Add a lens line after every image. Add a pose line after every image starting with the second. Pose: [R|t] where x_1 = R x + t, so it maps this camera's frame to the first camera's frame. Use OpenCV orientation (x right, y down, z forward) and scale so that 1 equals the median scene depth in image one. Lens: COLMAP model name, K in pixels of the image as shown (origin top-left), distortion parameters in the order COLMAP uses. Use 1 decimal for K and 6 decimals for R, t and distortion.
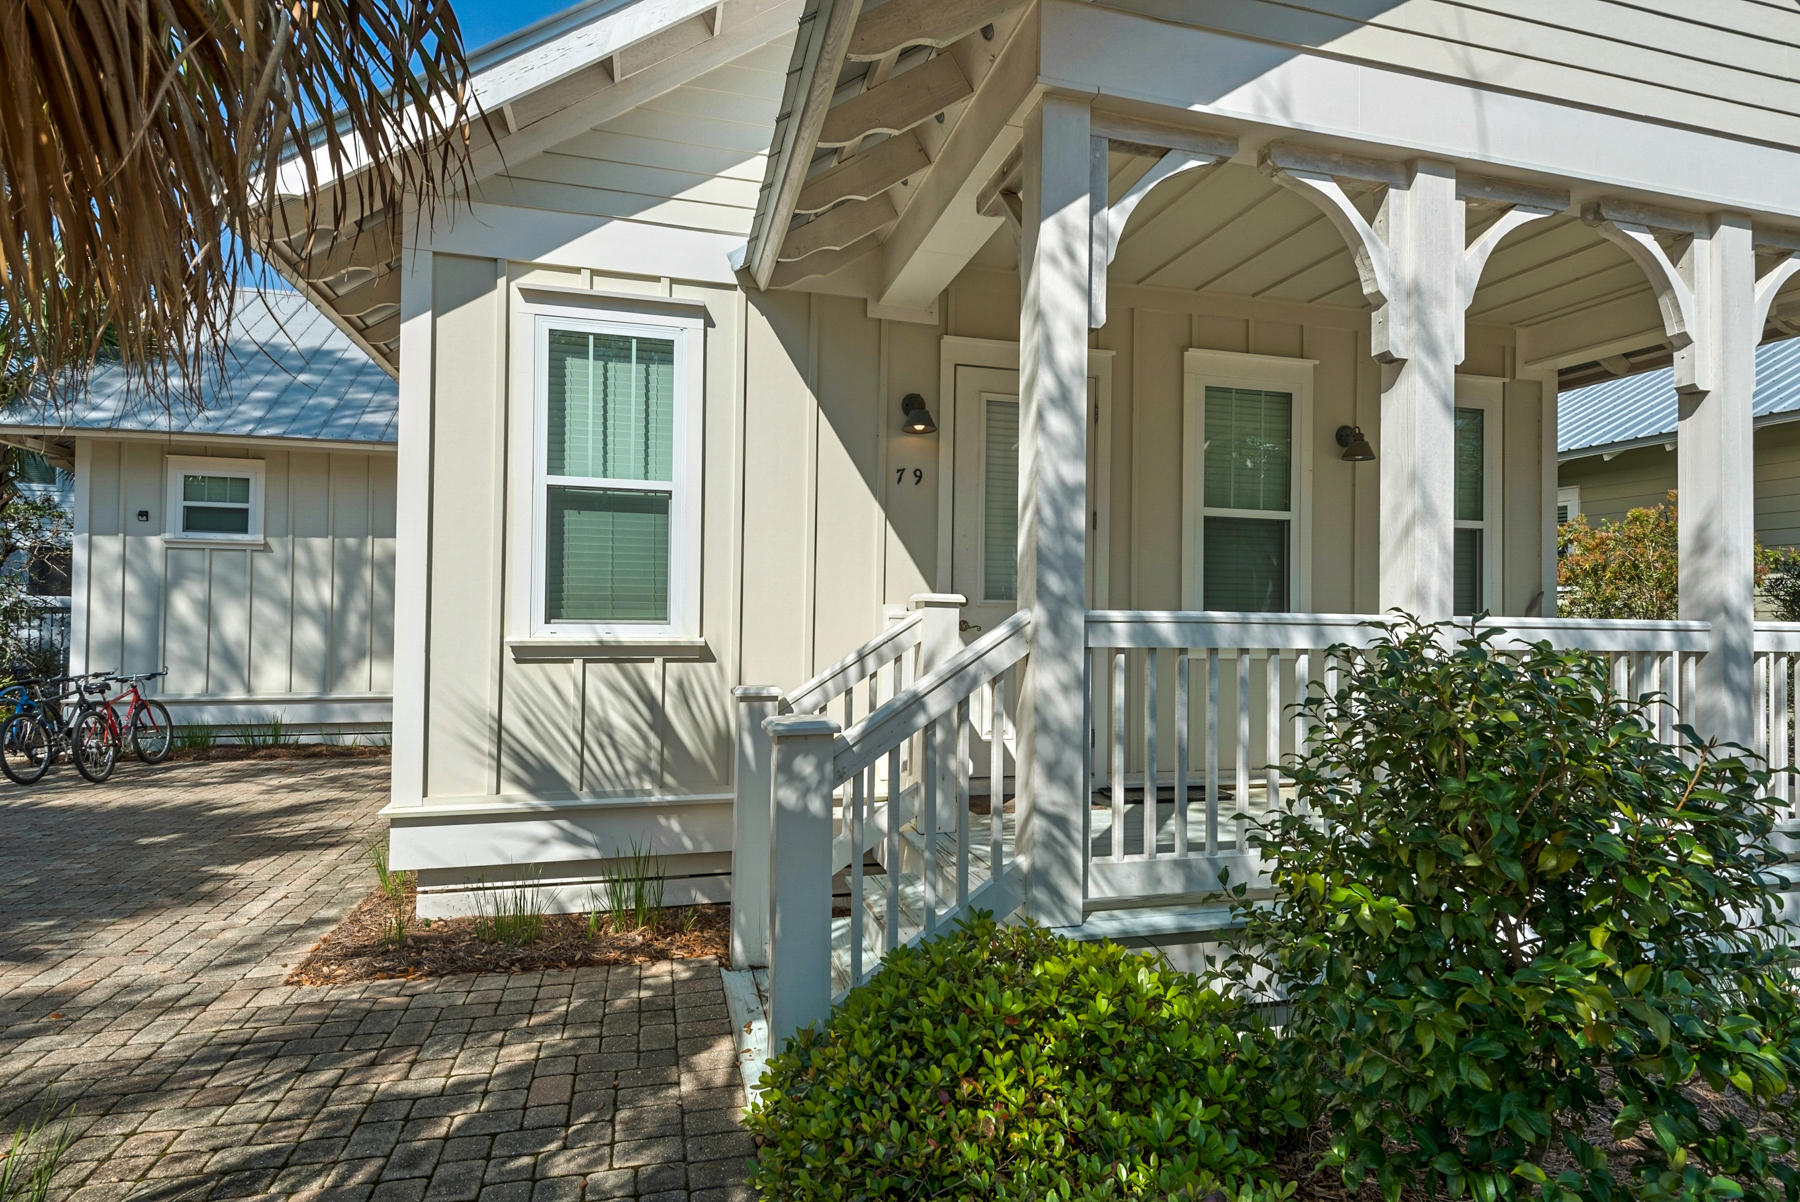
lens RADIAL K [[943.2, 0, 900.0], [0, 943.2, 601.0], [0, 0, 1]] dist [0.036618, -0.023151]
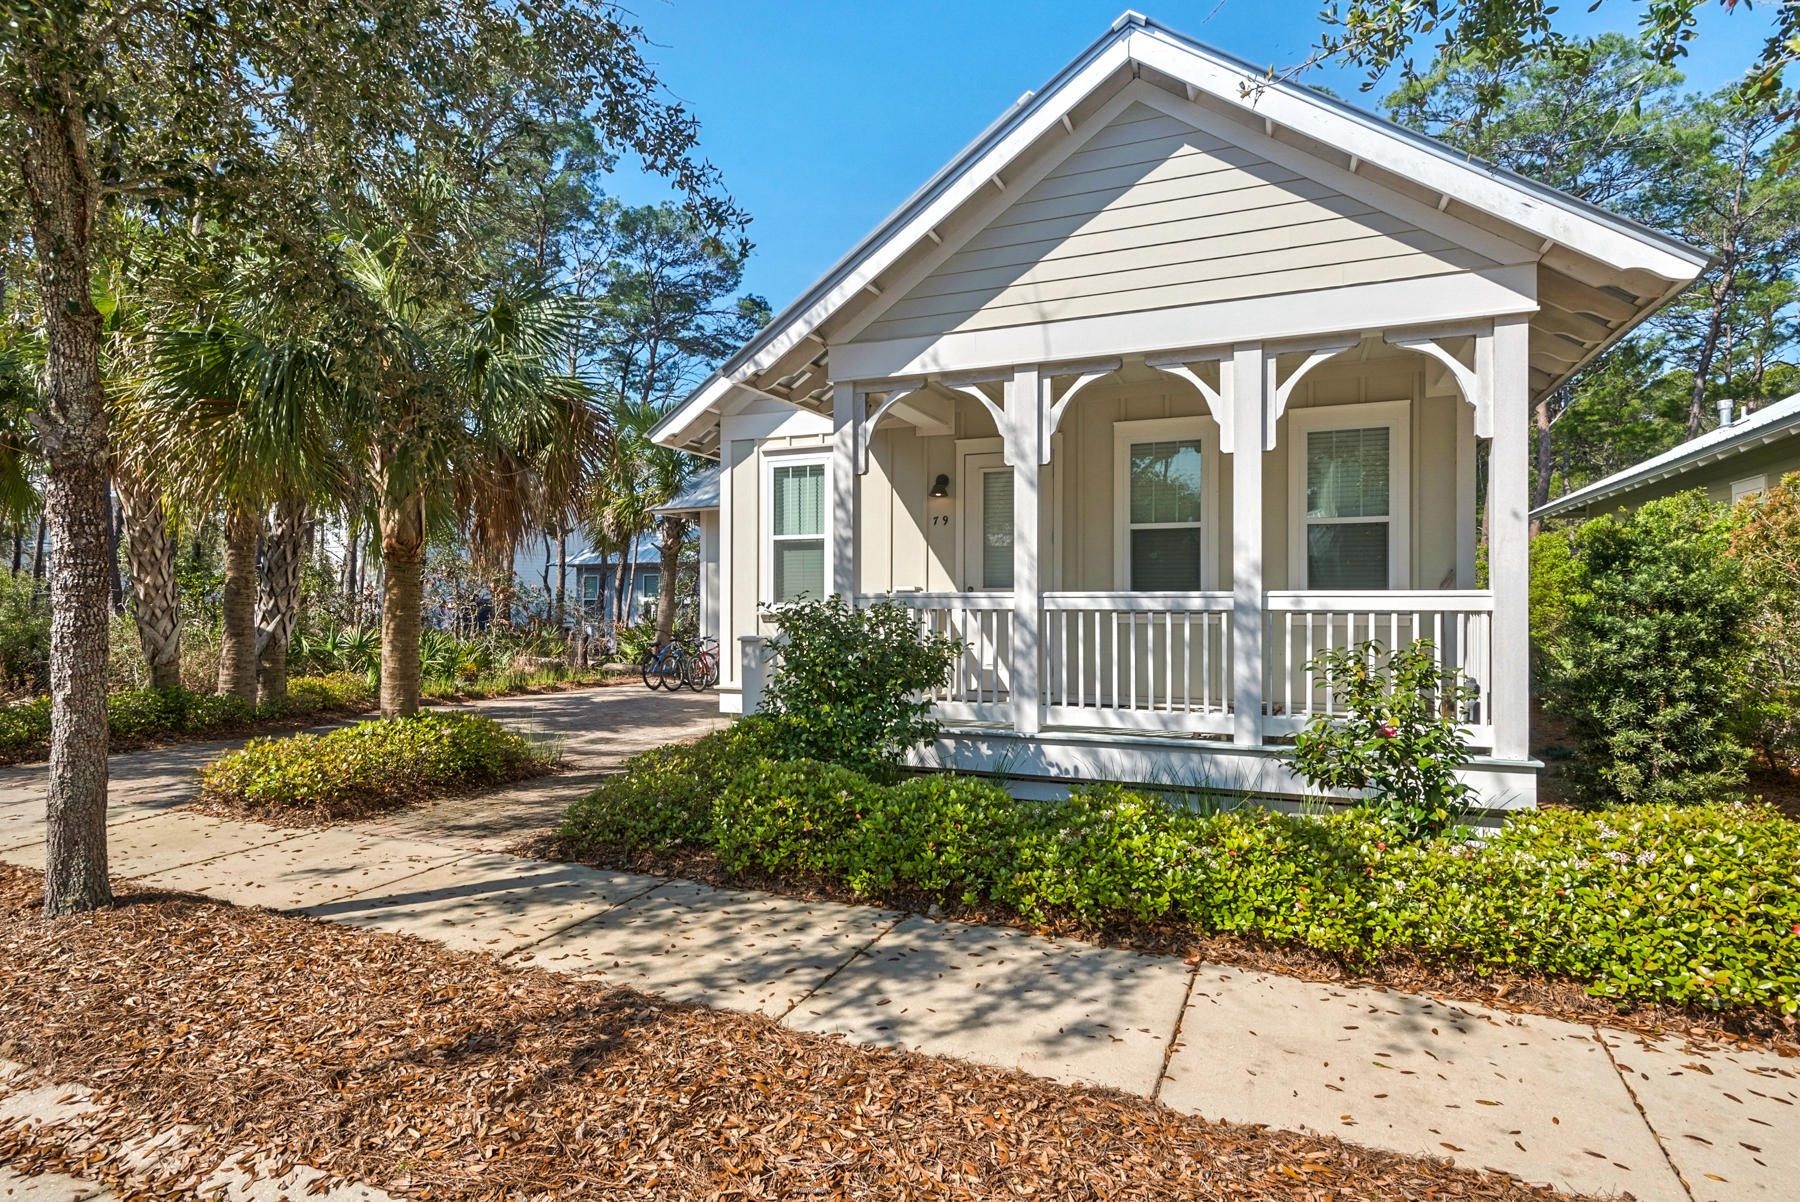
lens RADIAL K [[984.5, 0, 858.0], [0, 984.5, 601.0], [0, 0, 1]] dist [0.022156, -0.000798]
pose [[0.776450, -0.015739, -0.629982, 1.158787], [0.021056, 0.999778, 0.000974, 0.016469], [0.629827, -0.014021, 0.776609, -0.604010]]
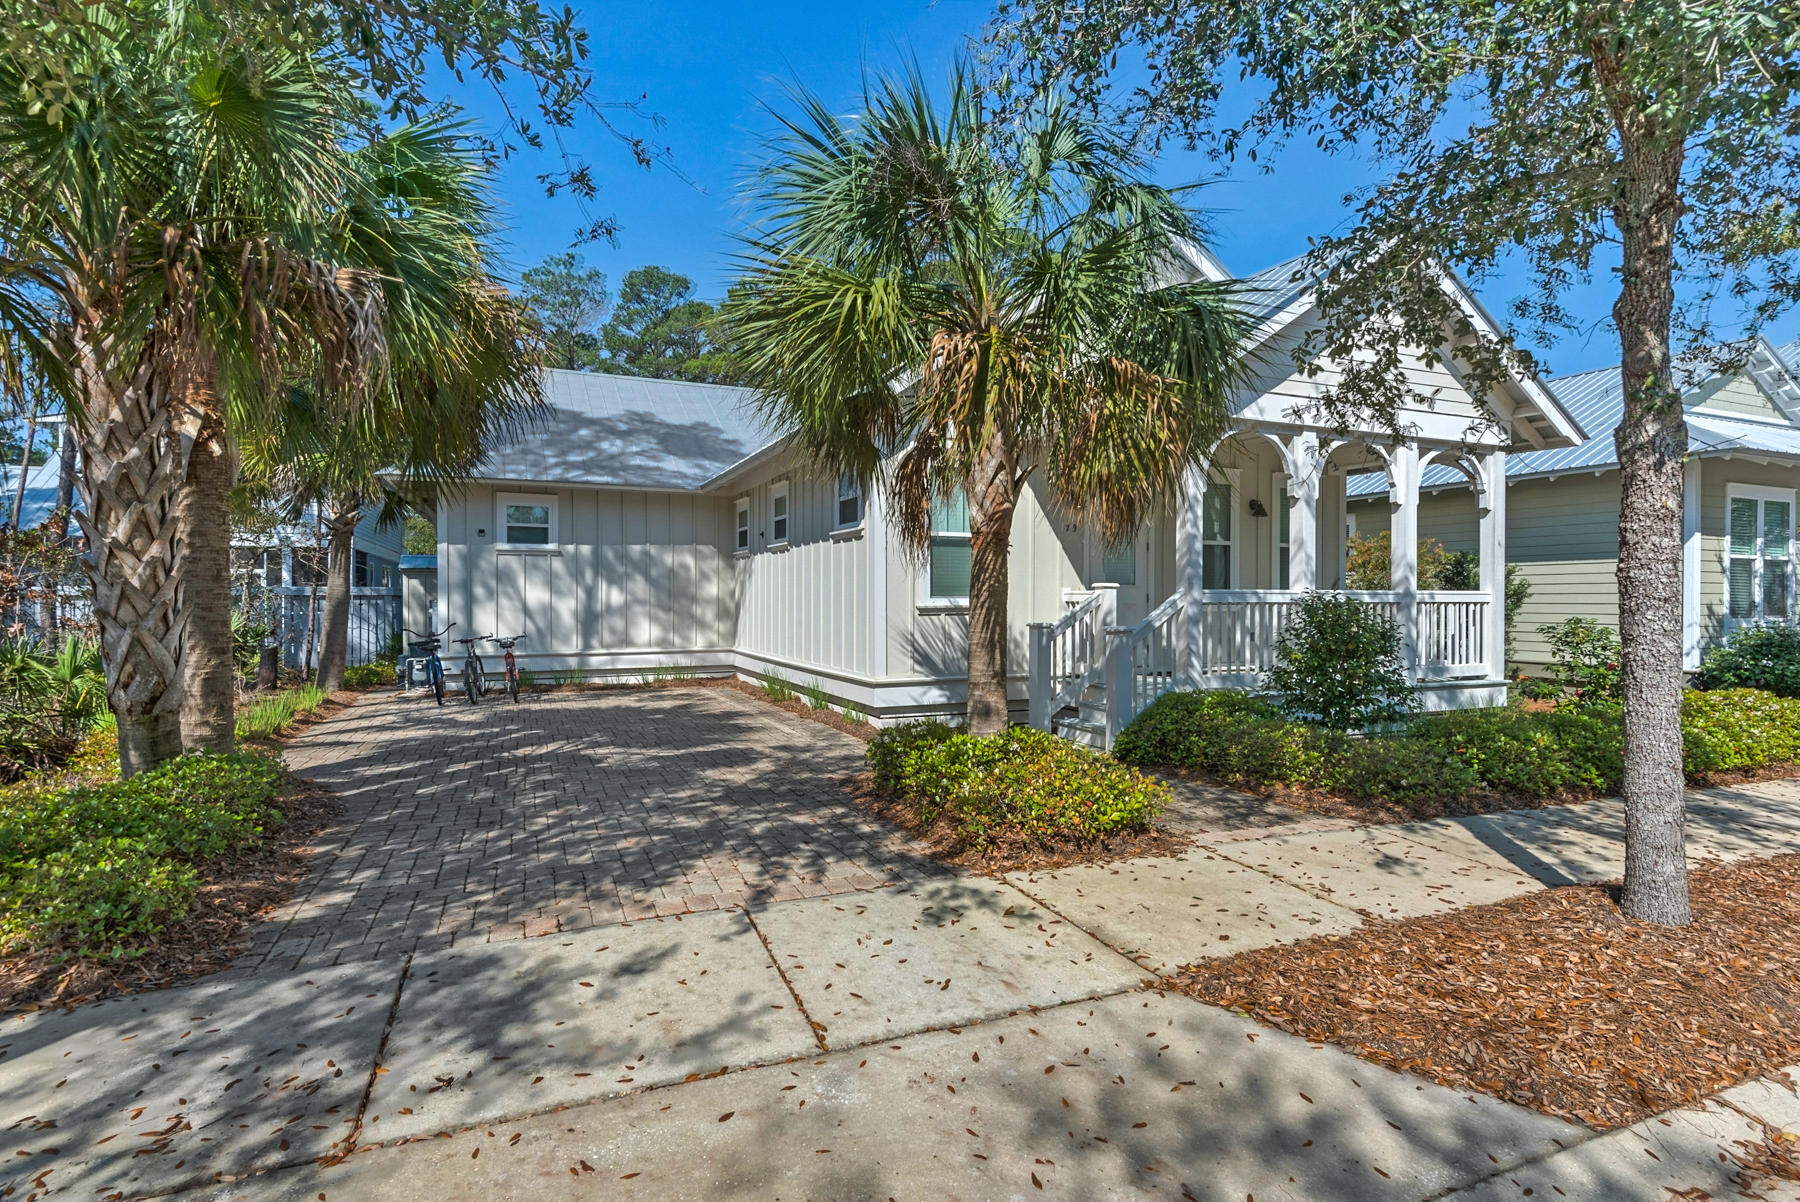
lens RADIAL K [[888.9, 0, 900.0], [0, 888.9, 601.0], [0, 0, 1]] dist [0.037687, -0.000660]
pose [[0.987848, -0.012122, 0.154948, -0.755199], [0.008783, 0.999715, 0.022213, -0.015494], [-0.155173, -0.020582, 0.987673, -1.032344]]
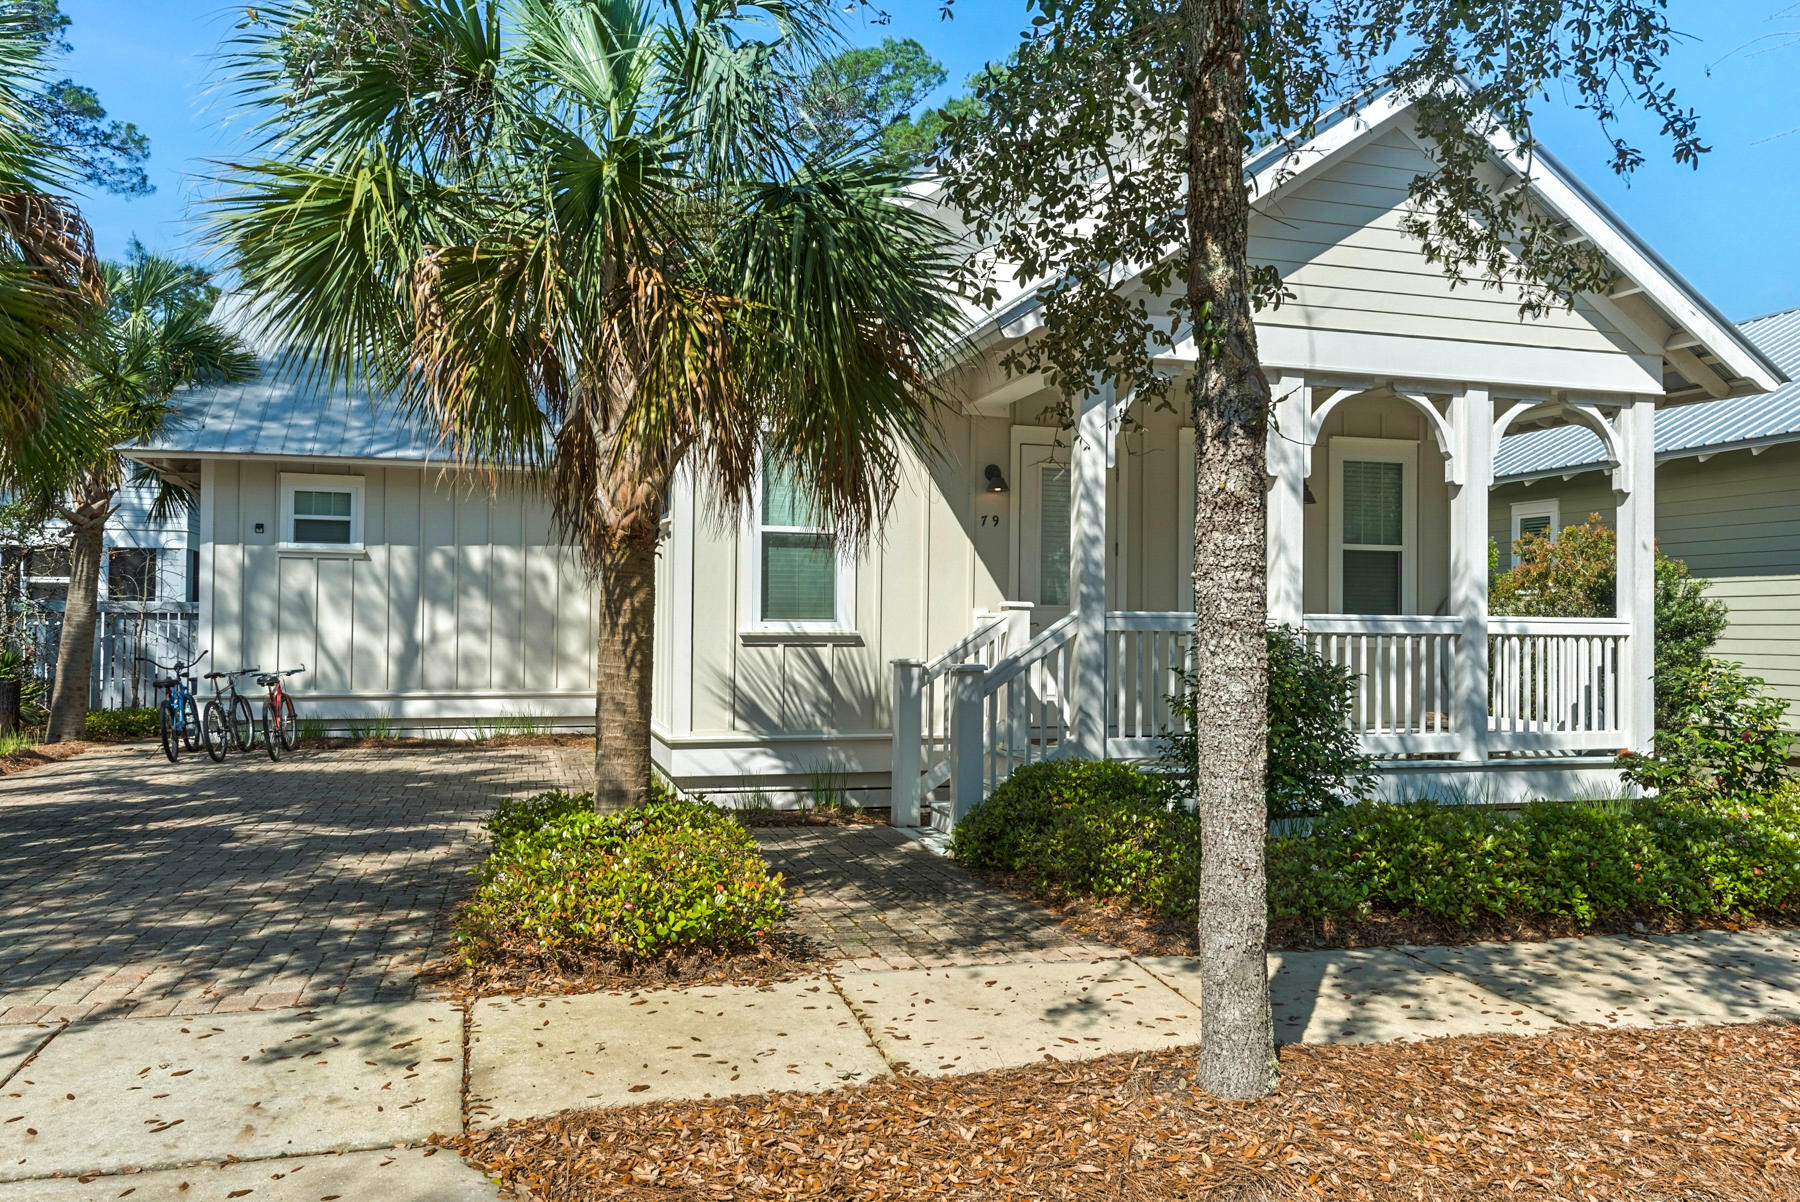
lens RADIAL K [[1331.4, 0, 900.0], [0, 1331.4, 601.0], [0, 0, 1]] dist [0.033432, -0.009655]
pose [[0.999729, -0.002345, 0.023174, -0.193157], [0.002336, 0.999997, 0.000425, -0.009410], [-0.023175, -0.000370, 0.999731, -1.161076]]
